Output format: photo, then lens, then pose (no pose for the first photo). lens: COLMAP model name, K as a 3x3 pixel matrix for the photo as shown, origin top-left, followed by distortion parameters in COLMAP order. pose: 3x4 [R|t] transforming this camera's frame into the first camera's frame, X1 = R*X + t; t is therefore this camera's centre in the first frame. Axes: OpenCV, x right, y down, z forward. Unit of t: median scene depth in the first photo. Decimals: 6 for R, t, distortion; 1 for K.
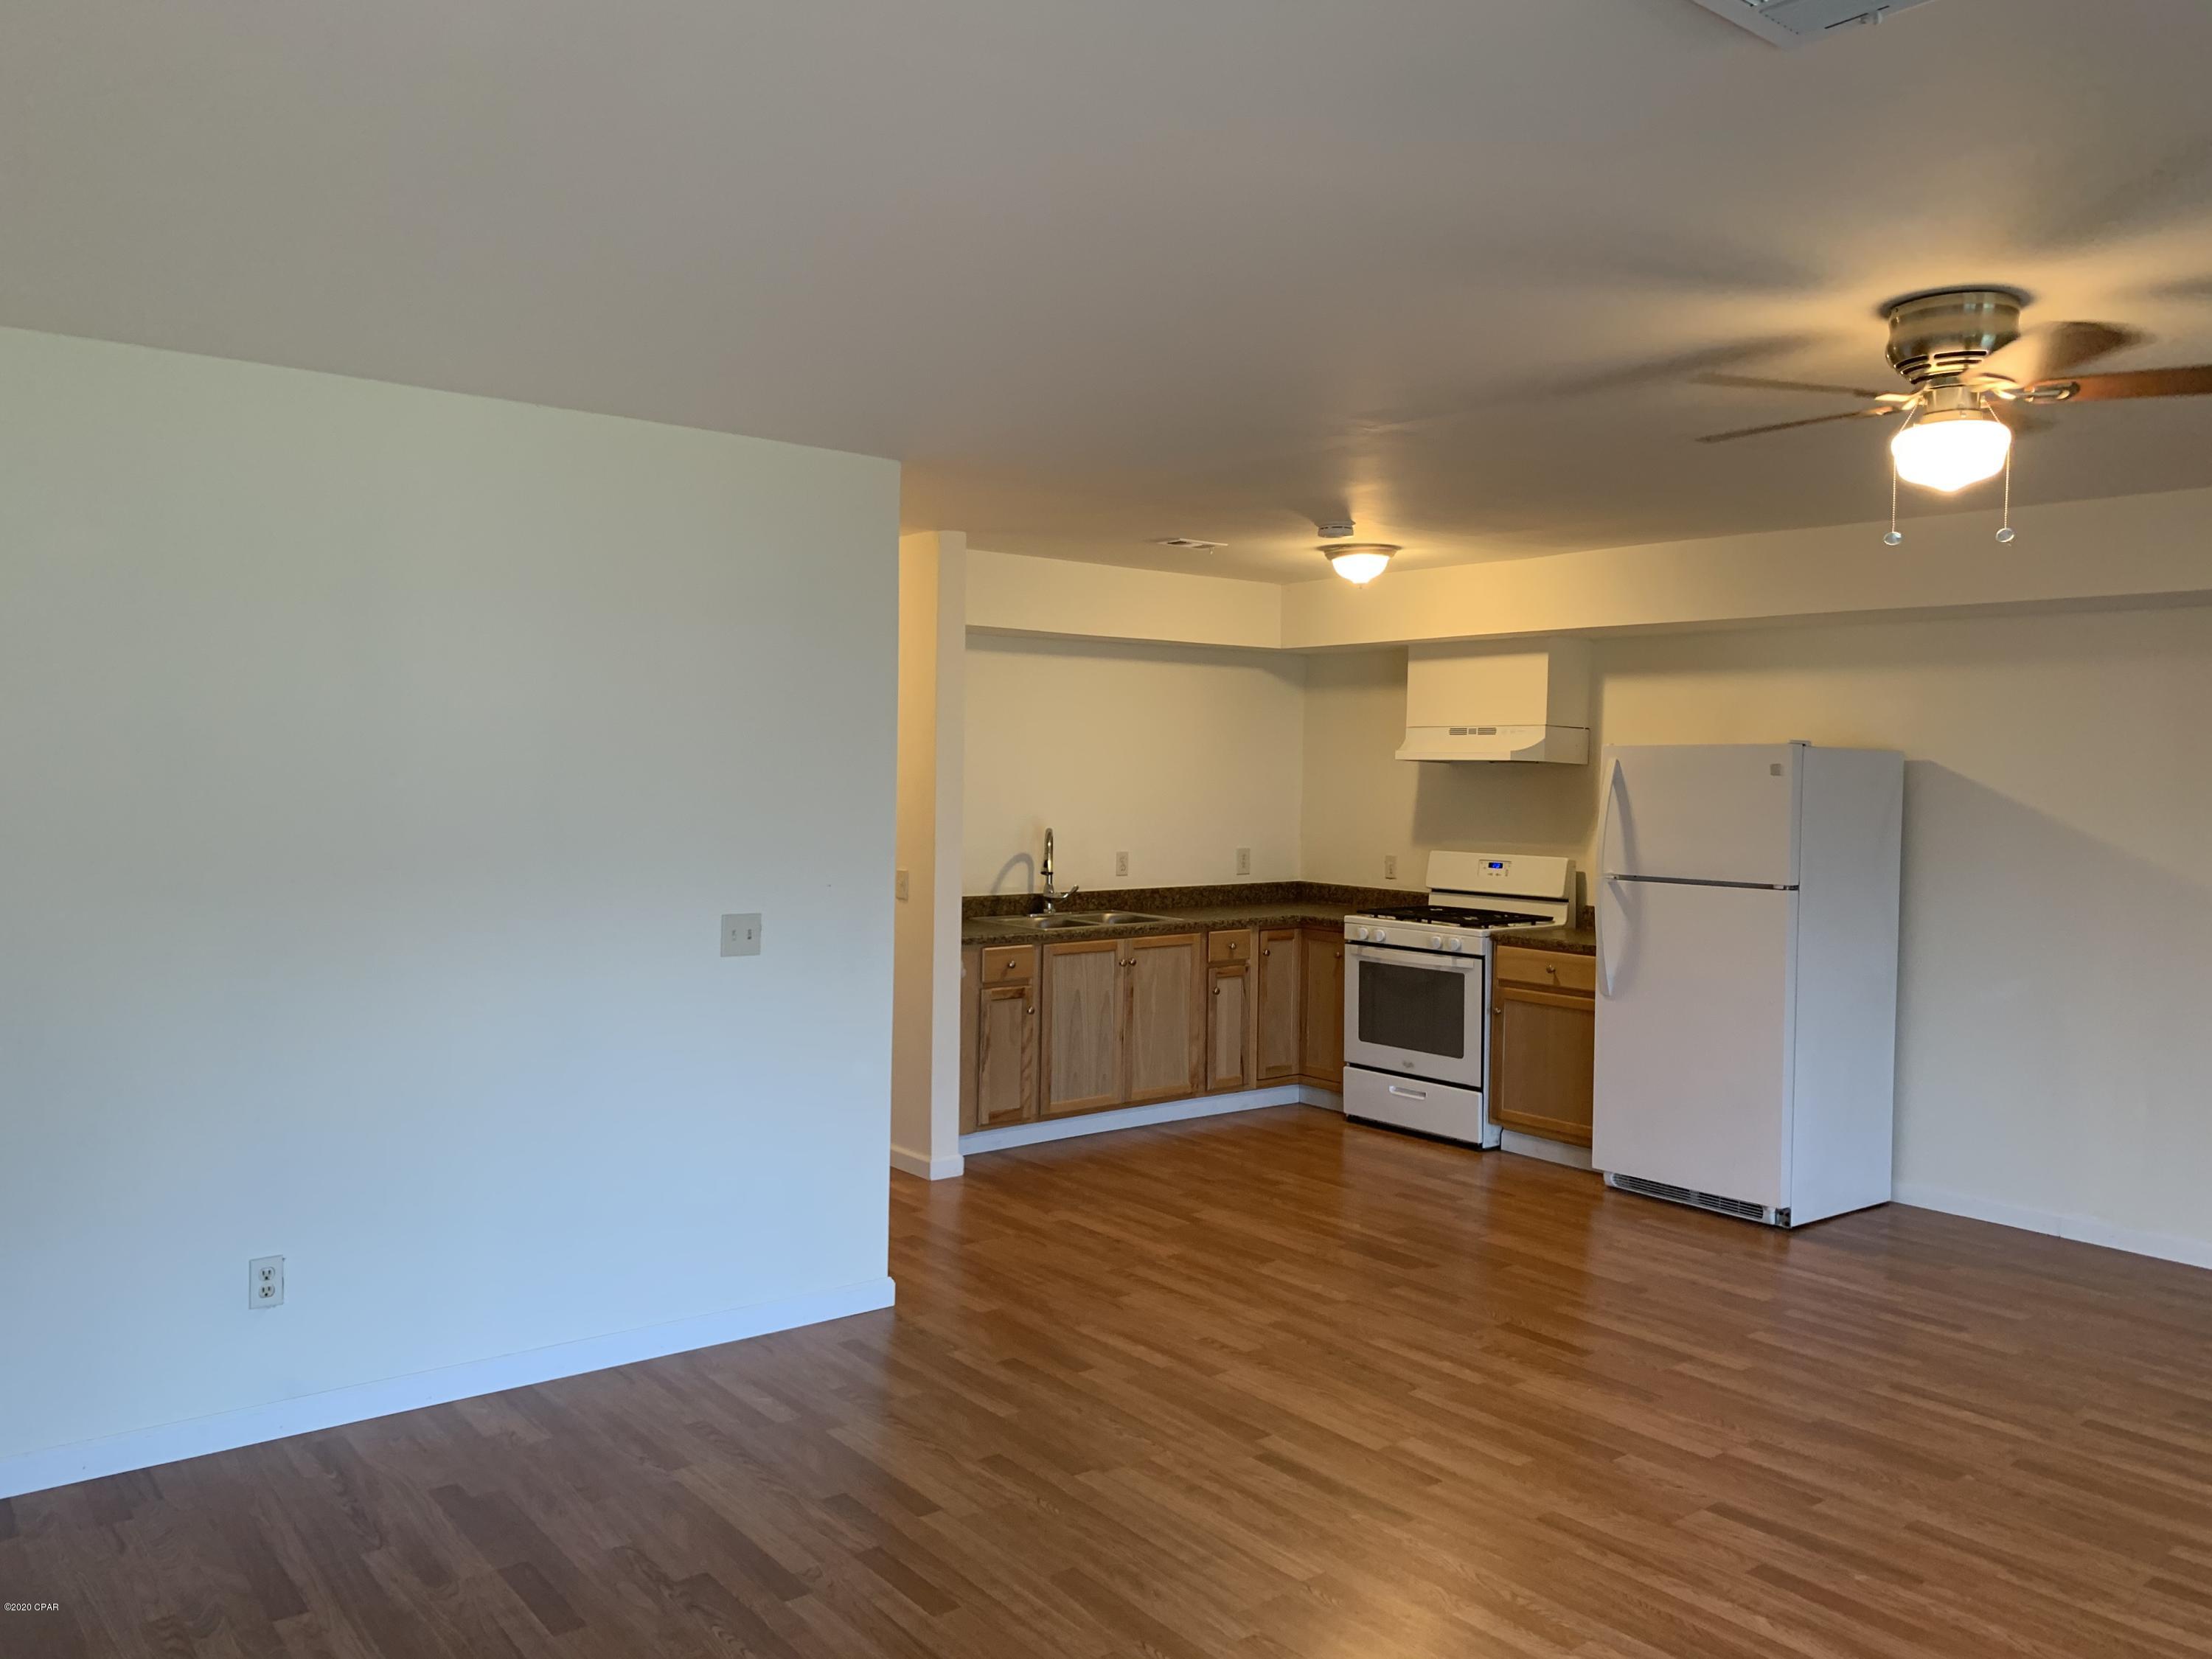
lens RADIAL K [[1700.8, 0, 1117.6], [0, 1700.8, 809.1], [0, 0, 1]] dist [0.044301, -0.060165]
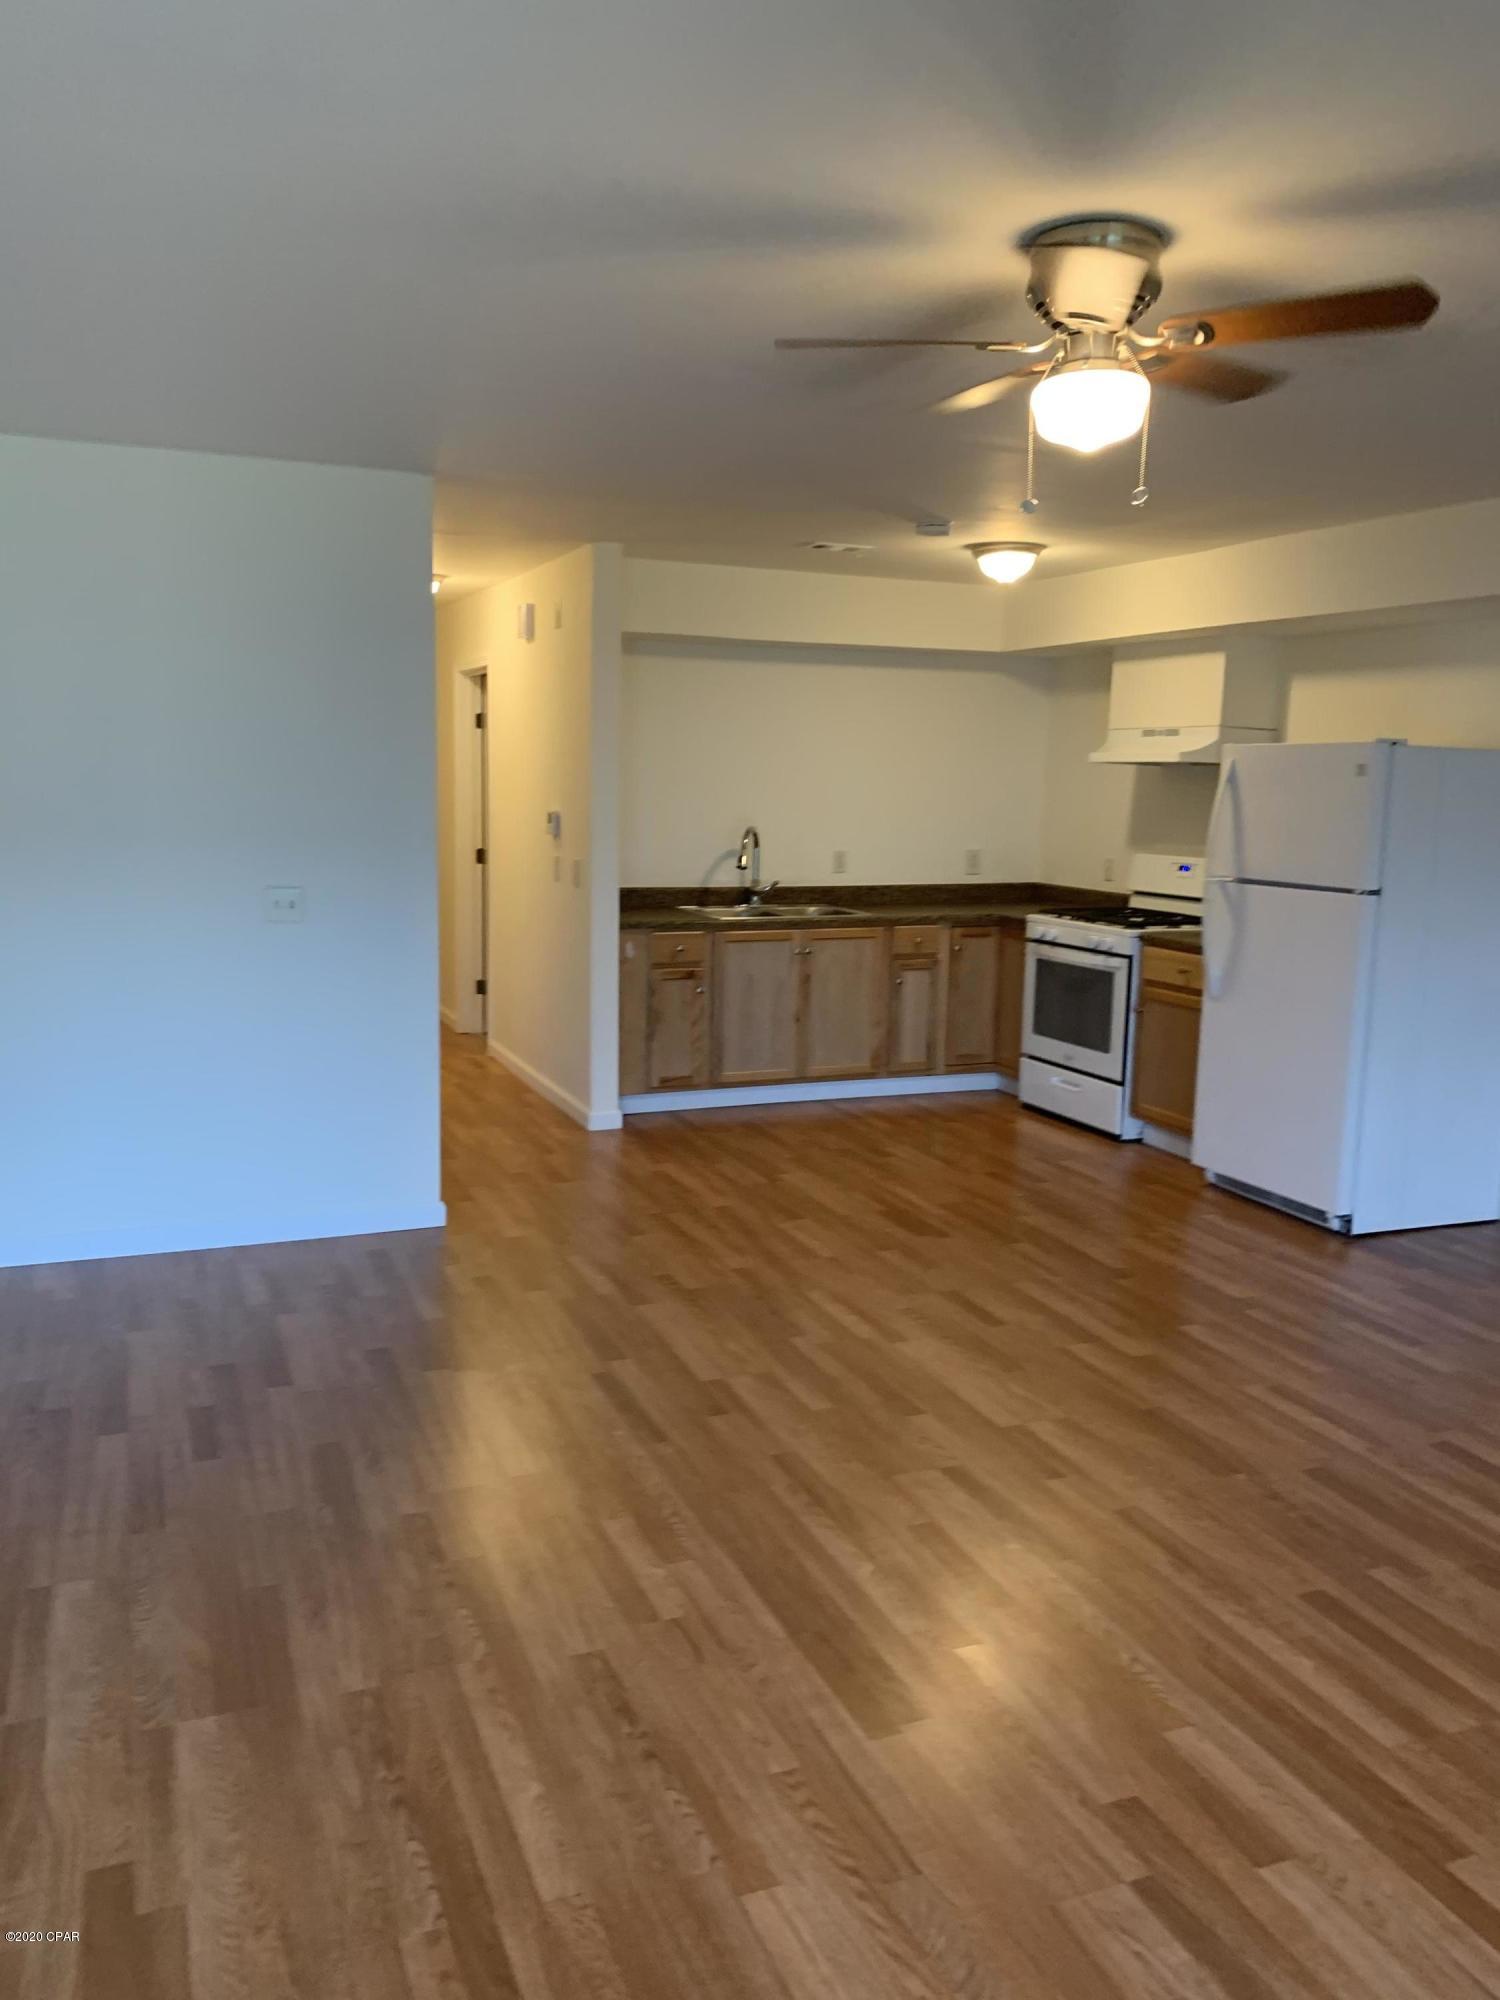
lens RADIAL K [[1537.8, 0, 739.9], [0, 1537.8, 1021.5], [0, 0, 1]] dist [0.044301, -0.060165]
pose [[0.958457, 0.050225, -0.280779, 0.328818], [-0.013214, 0.991137, 0.132186, 0.007883], [0.284930, -0.122985, 0.950626, 0.064558]]
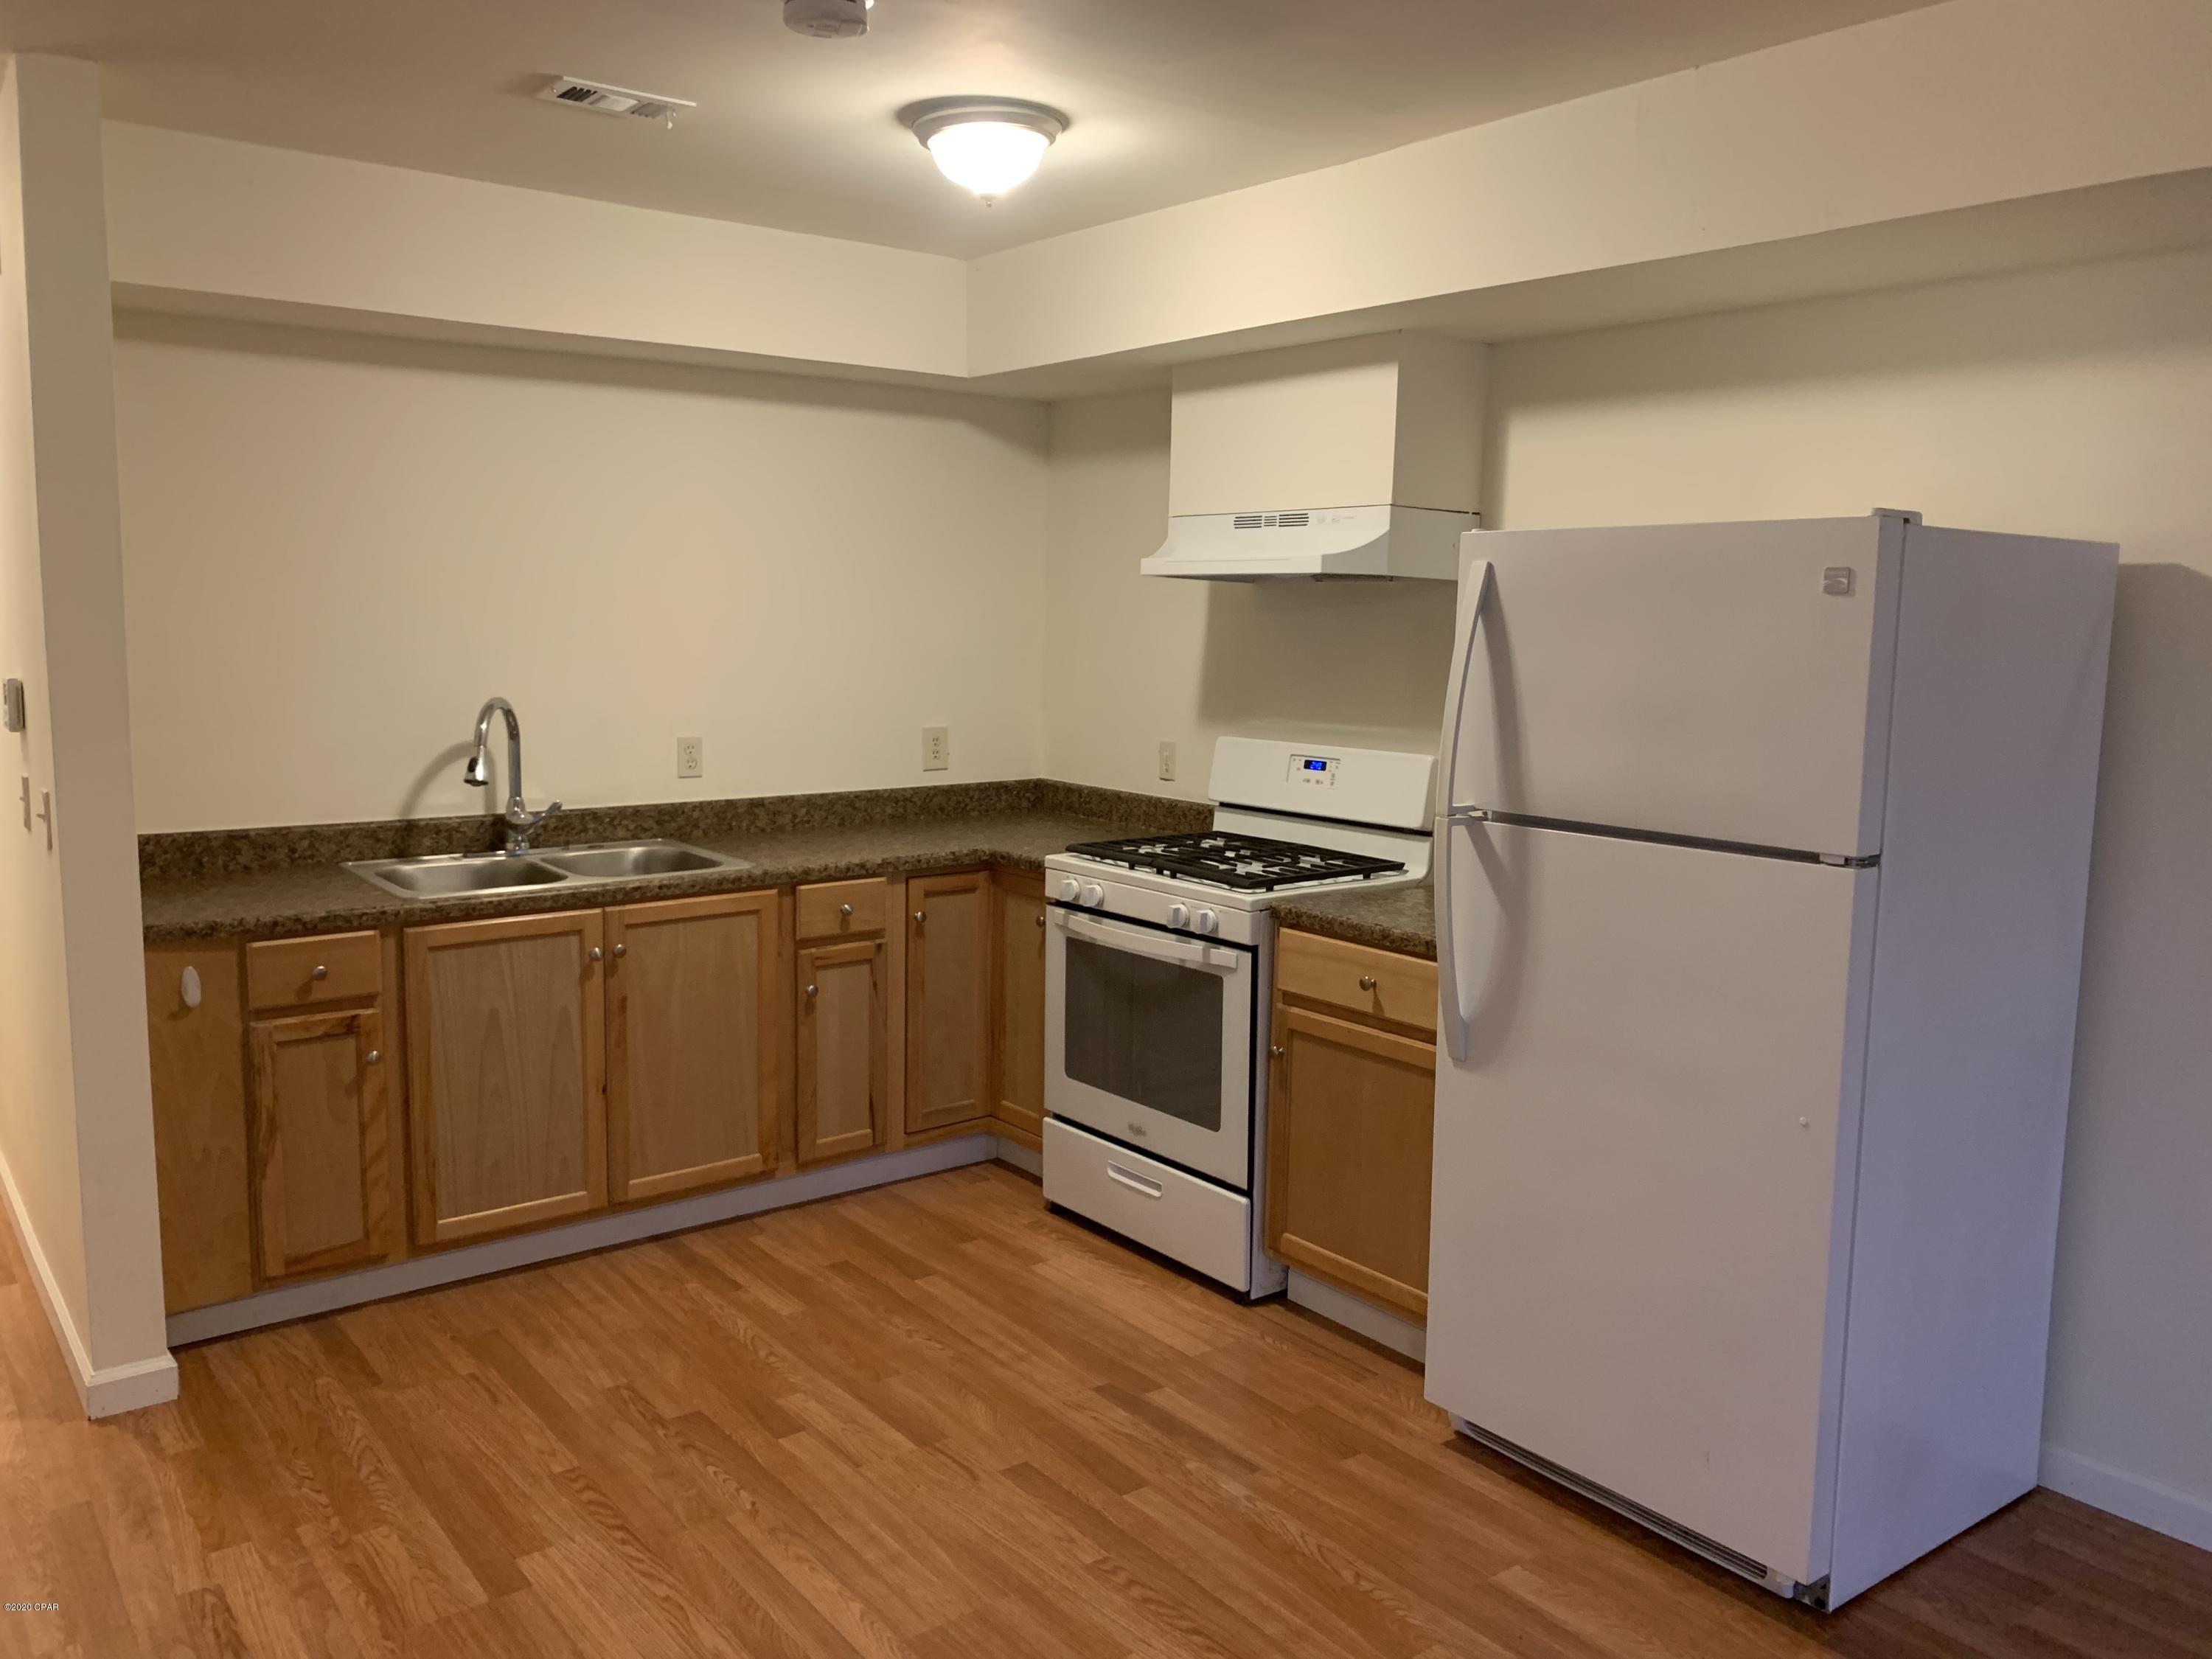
lens RADIAL K [[1700.8, 0, 1109.4], [0, 1700.8, 822.0], [0, 0, 1]] dist [0.044301, -0.060165]
pose [[0.999830, 0.002239, -0.018328, 0.234230], [-0.000359, 0.994793, 0.101920, -0.007532], [0.018461, -0.101896, 0.994624, 0.628167]]
